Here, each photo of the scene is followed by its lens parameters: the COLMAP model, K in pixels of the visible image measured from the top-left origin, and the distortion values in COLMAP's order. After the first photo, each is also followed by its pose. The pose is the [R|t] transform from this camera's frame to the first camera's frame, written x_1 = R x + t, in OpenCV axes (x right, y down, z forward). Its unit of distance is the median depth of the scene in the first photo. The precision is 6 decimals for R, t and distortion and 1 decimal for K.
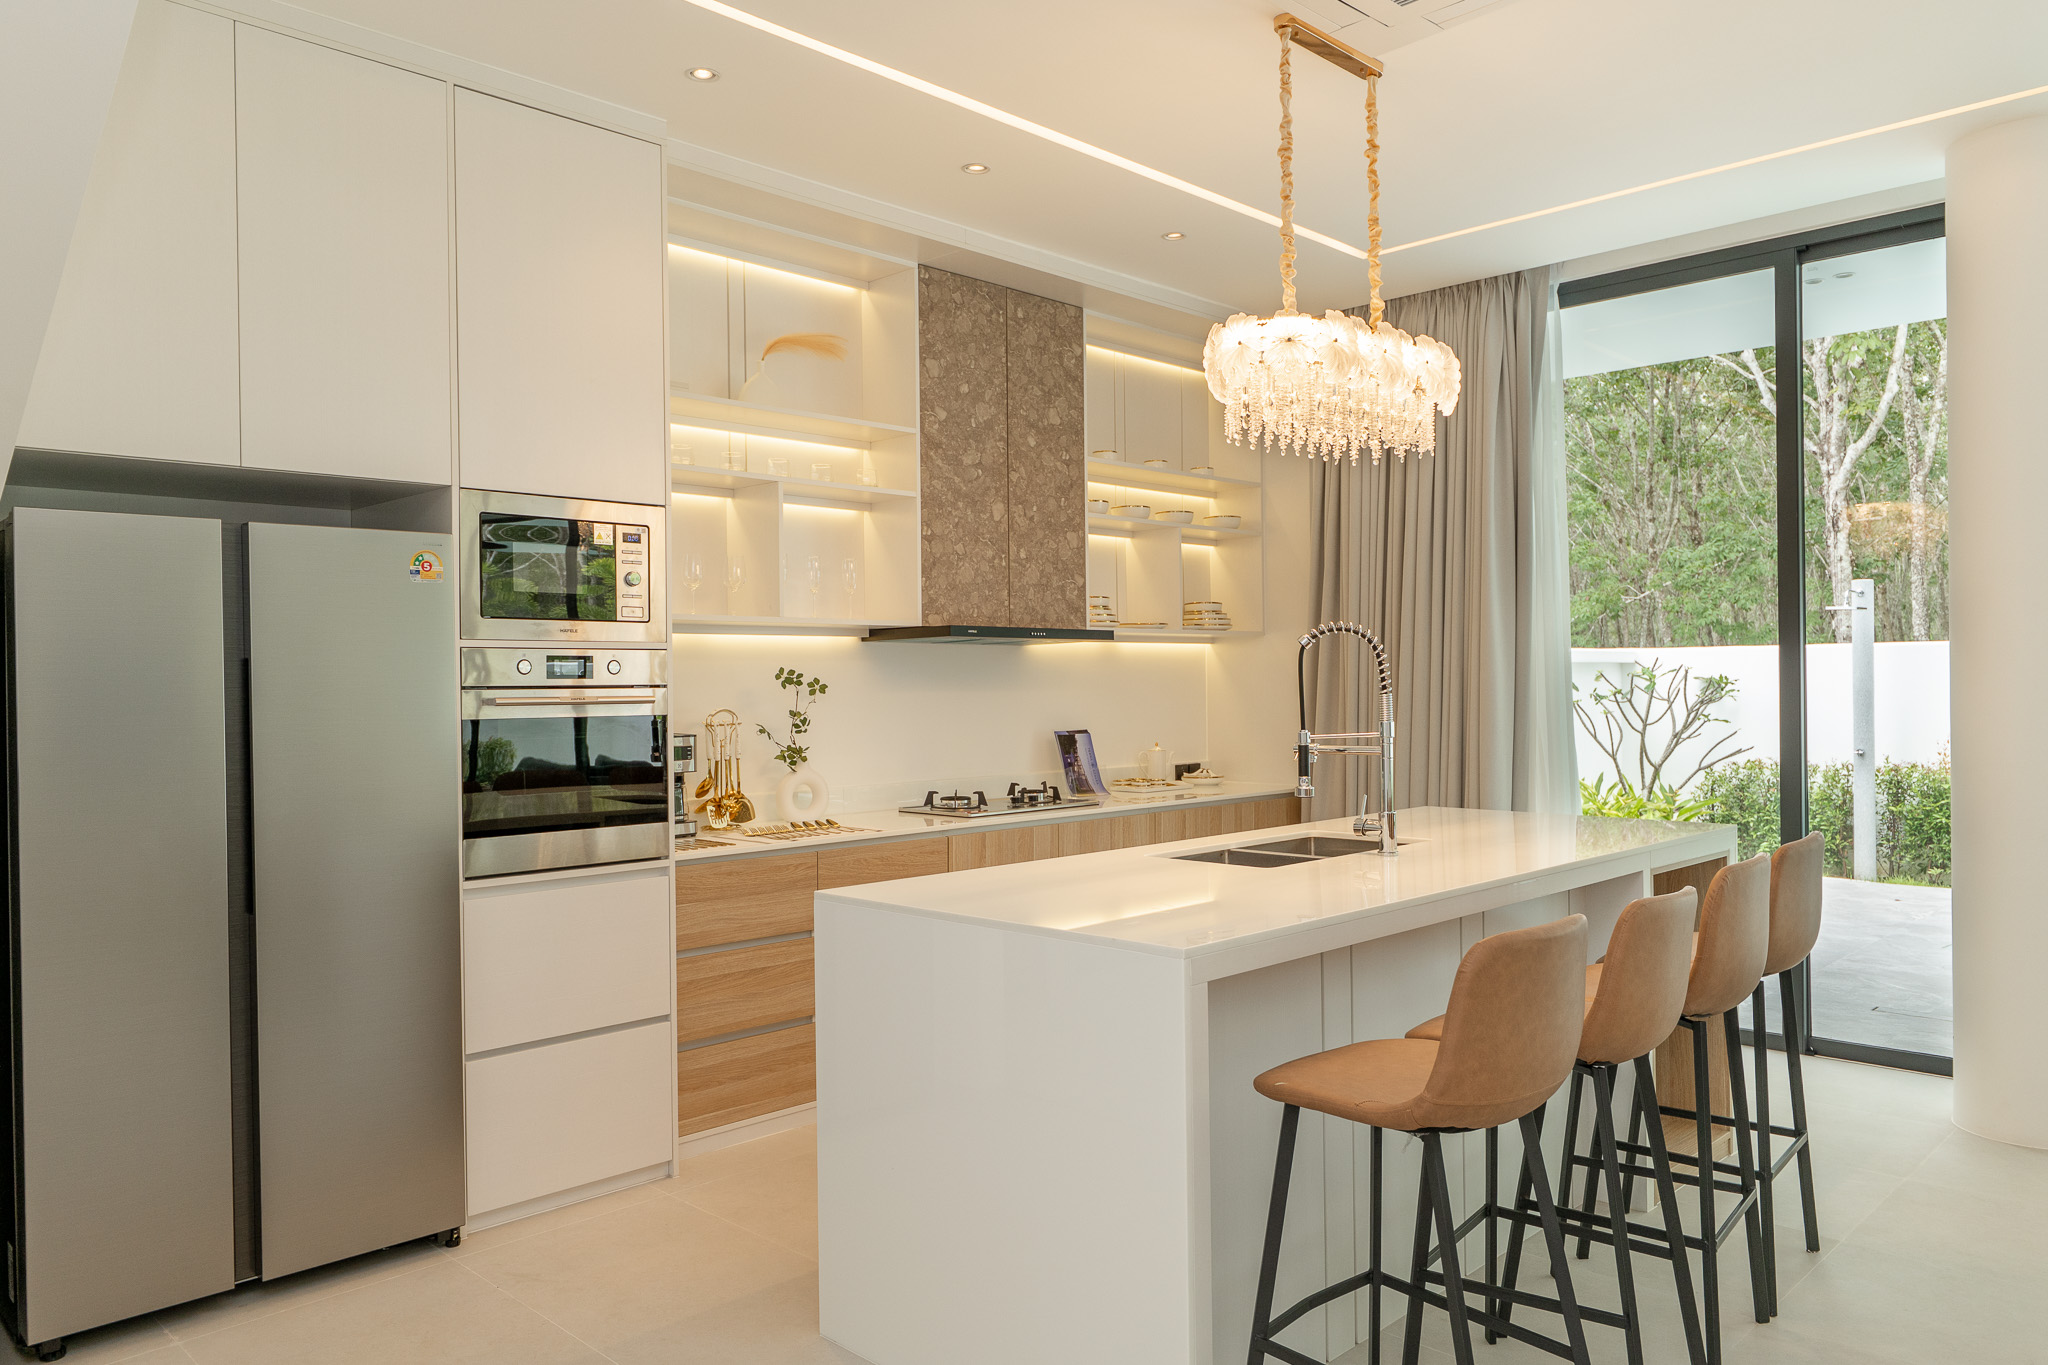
lens RADIAL K [[1437.0, 0, 1097.3], [0, 1437.0, 688.2], [0, 0, 1]] dist [-0.002501, -0.002031]
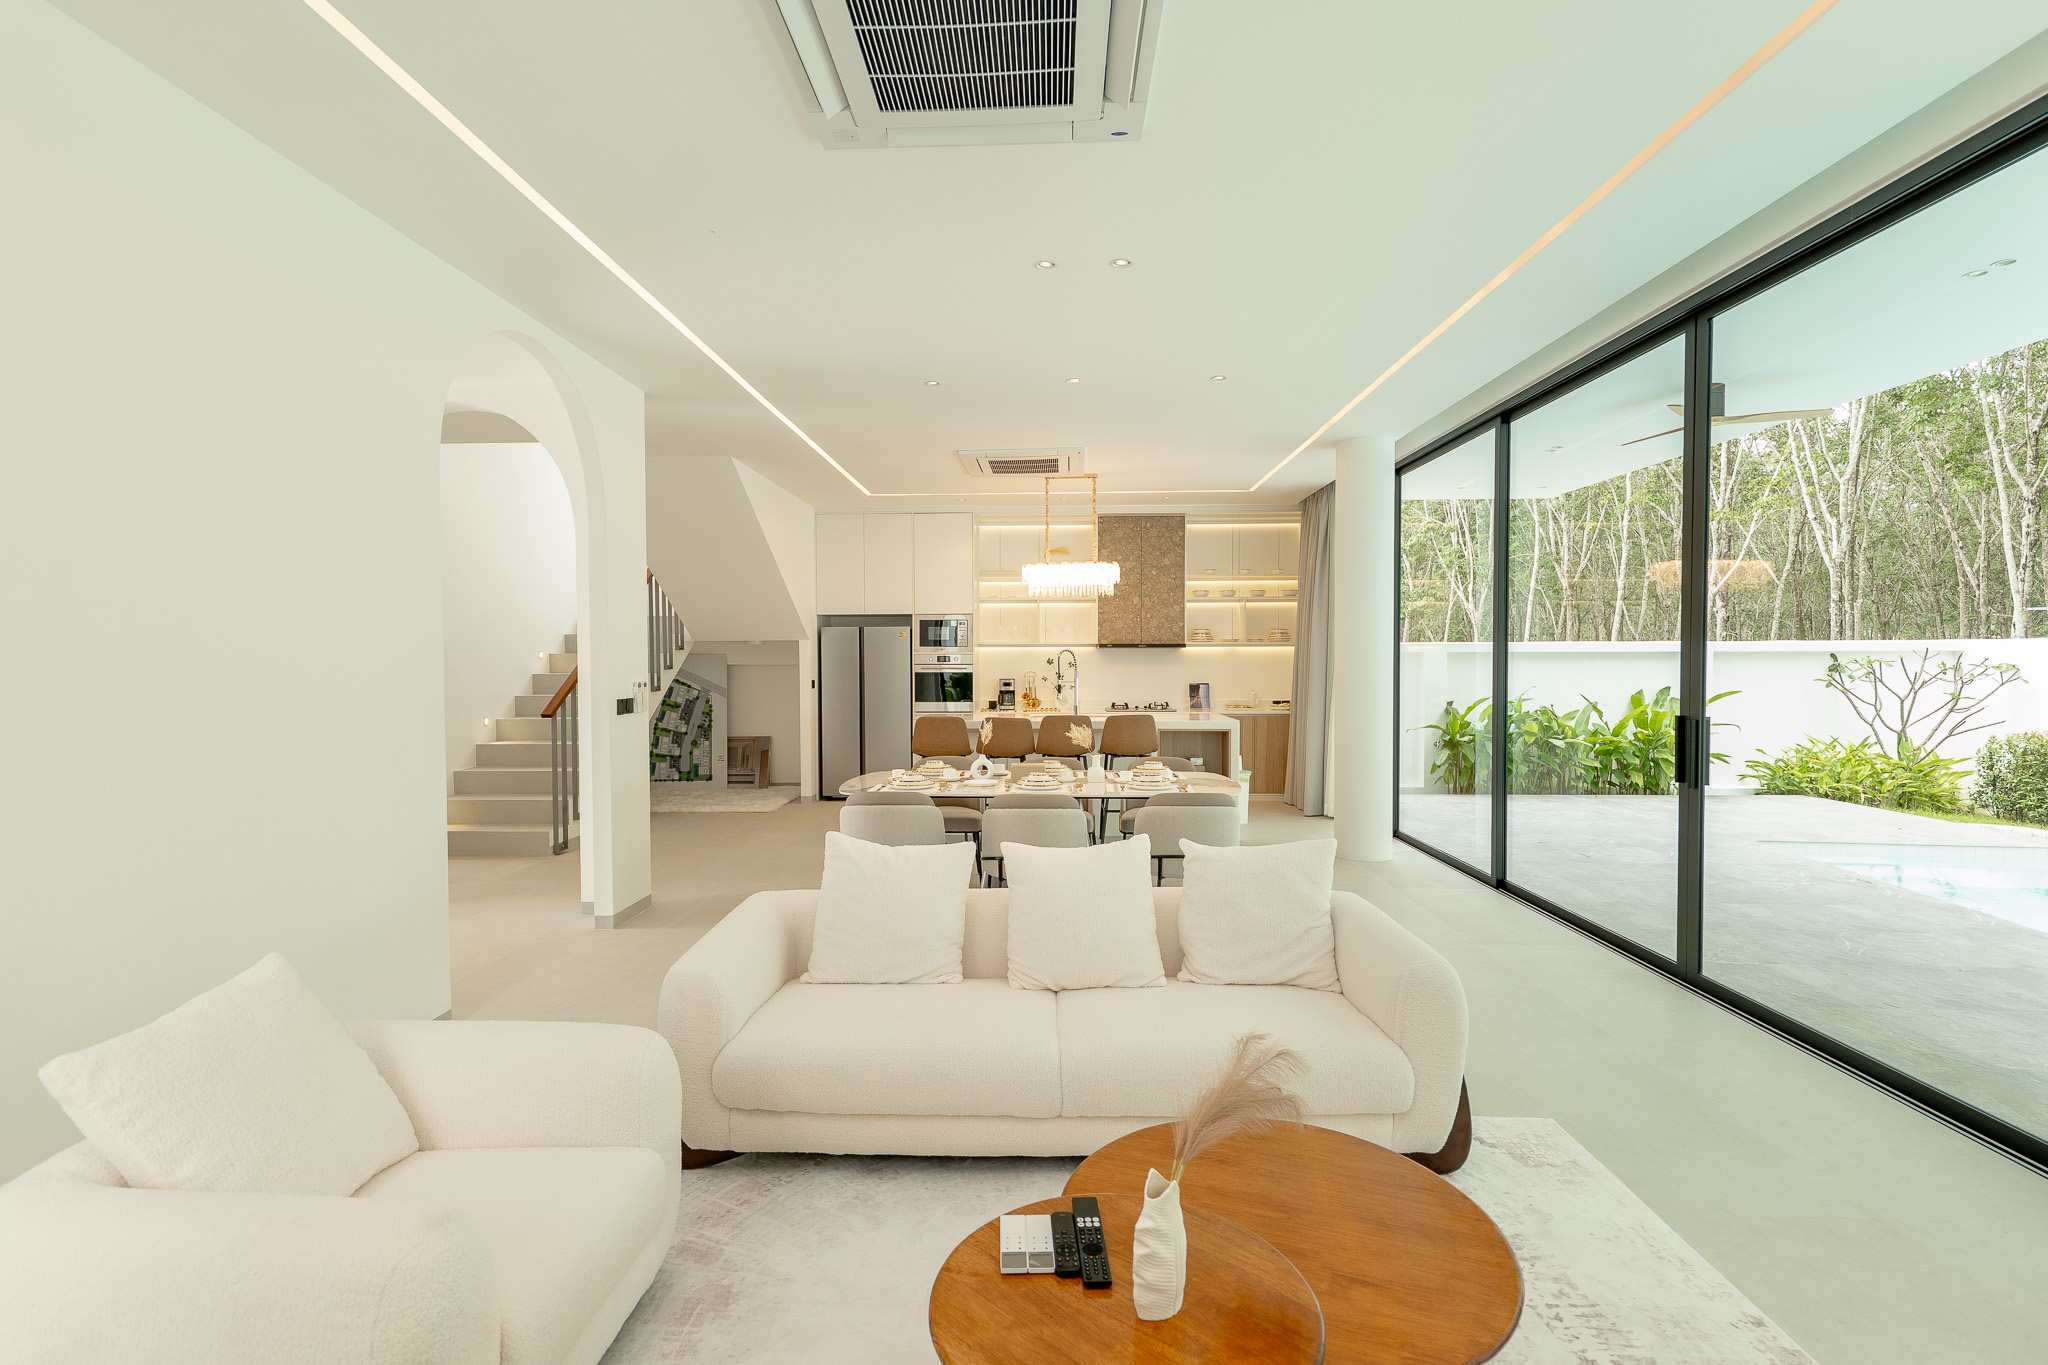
lens RADIAL K [[969.1, 0, 1024.0], [0, 969.1, 682.5], [0, 0, 1]] dist [0.001411, -0.000141]
pose [[0.659526, 0.027050, -0.751195, 1.236142], [-0.008725, 0.999560, 0.028333, -0.019853], [0.751631, -0.012132, 0.659472, -0.385458]]
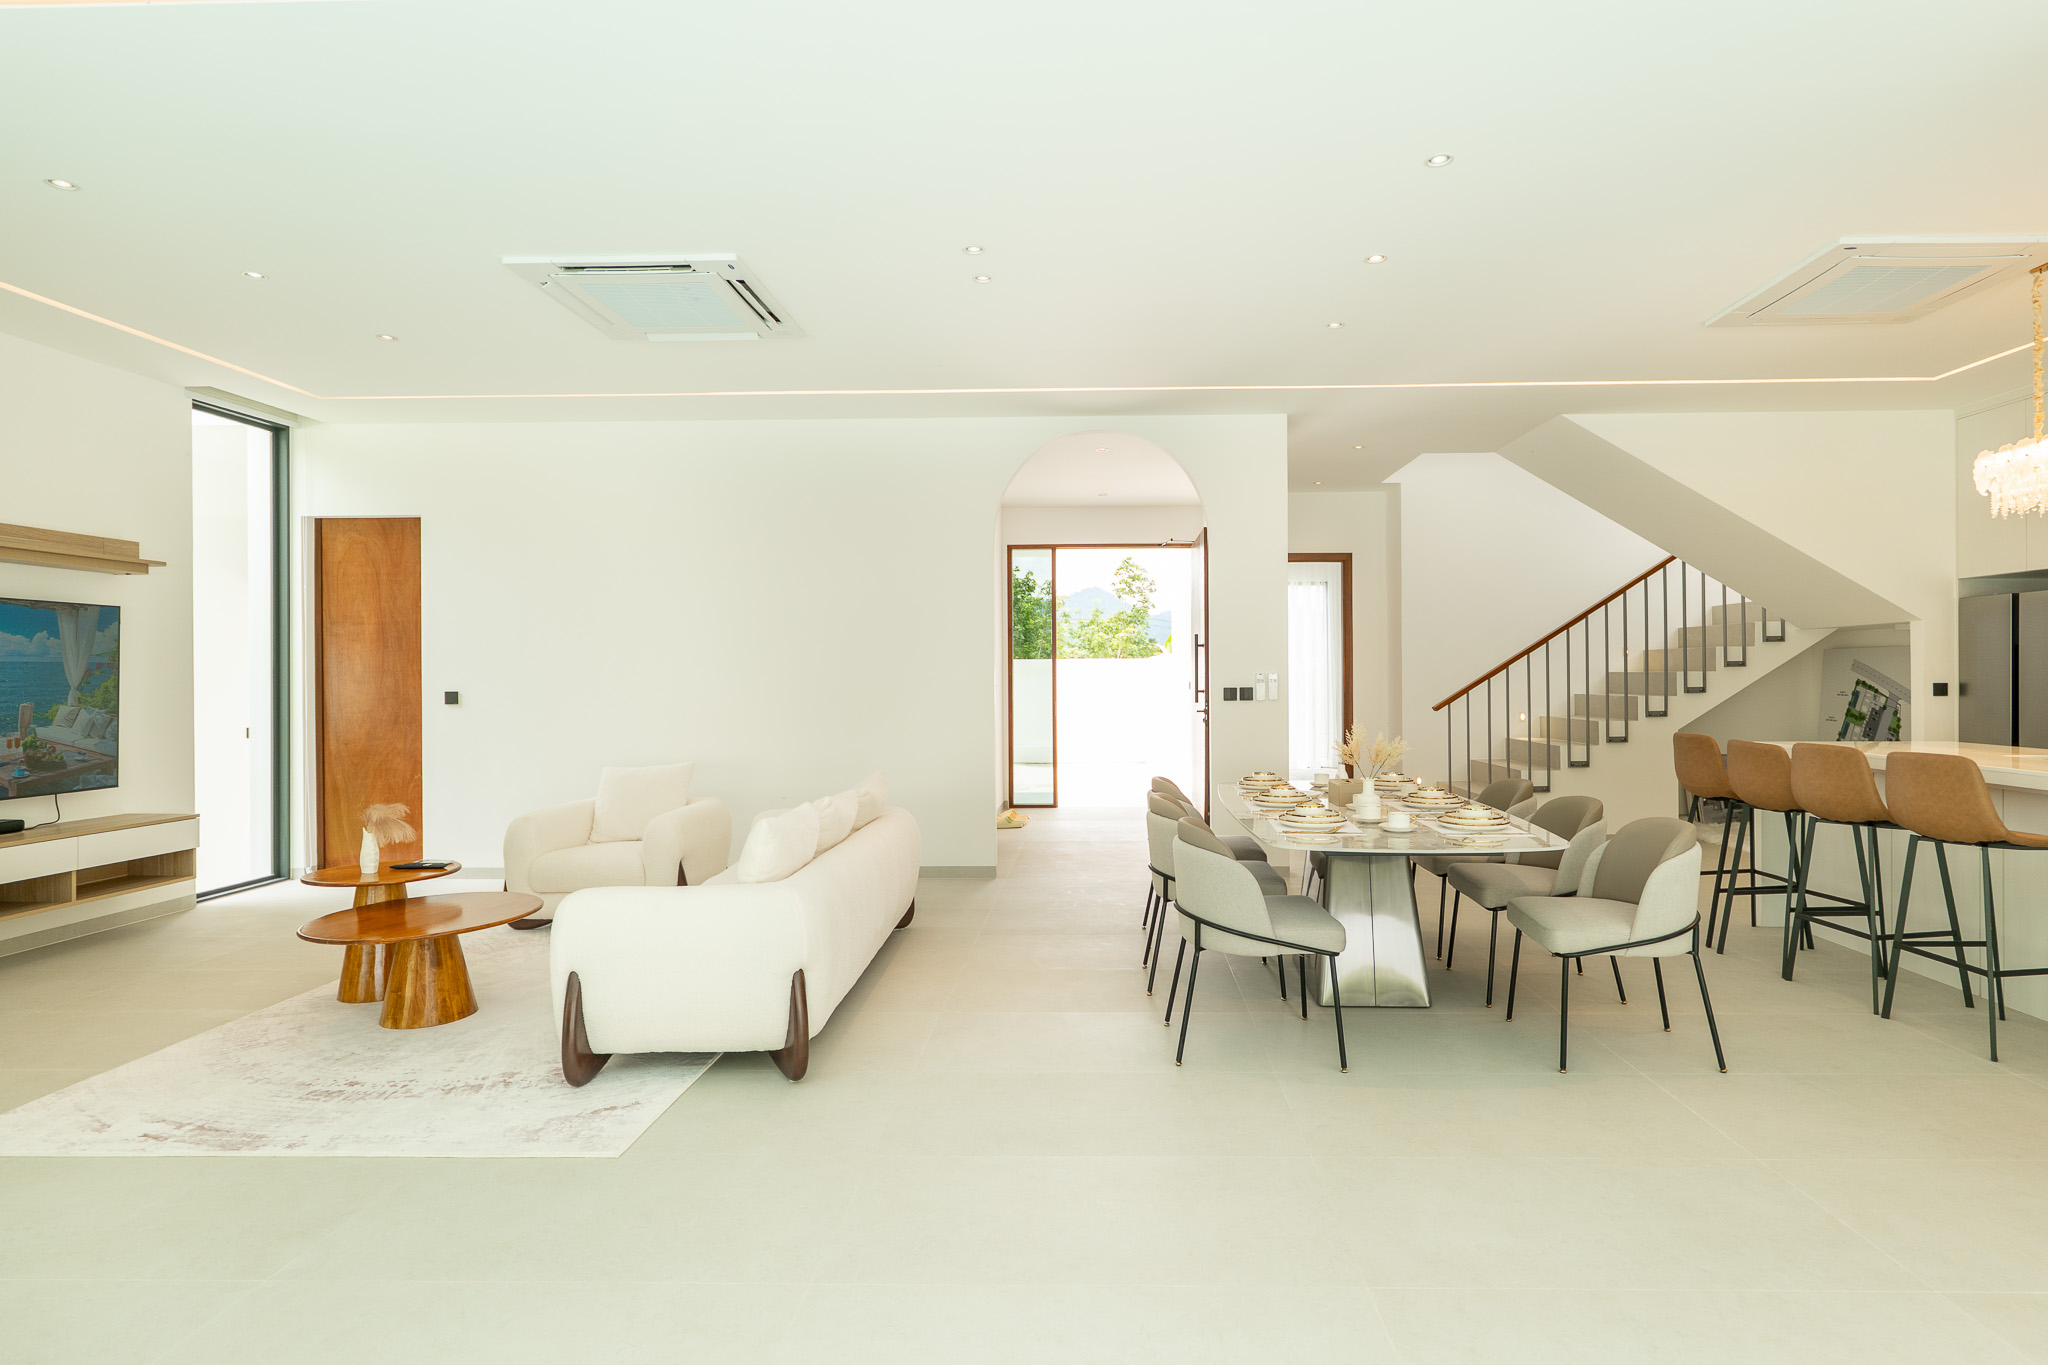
lens RADIAL K [[1027.2, 0, 1074.3], [0, 1027.2, 680.4], [0, 0, 1]] dist [0.002625, -0.000867]
pose [[-0.737860, 0.018363, -0.674704, 1.196242], [0.012111, 0.999829, 0.013968, -0.000990], [0.674845, 0.002135, -0.737956, 0.745952]]
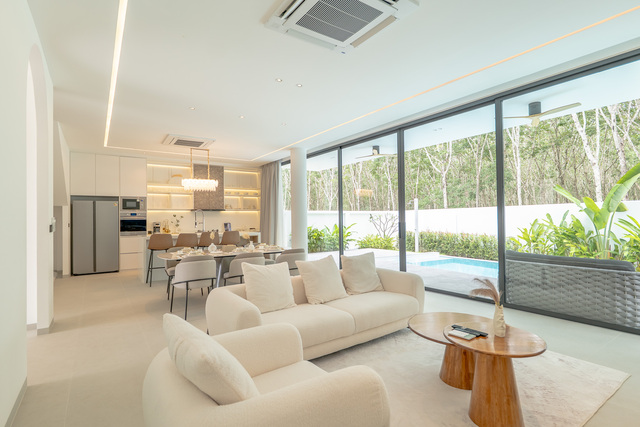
lens RADIAL K [[316.6, 0, 320.0], [0, 316.6, 213.5], [0, 0, 1]] dist [0.002624, 0.000450]
pose [[0.977044, -0.005131, -0.212977, 0.954874], [0.000781, 0.999789, -0.020506, 0.017360], [0.213037, 0.019869, 0.976842, -0.591123]]
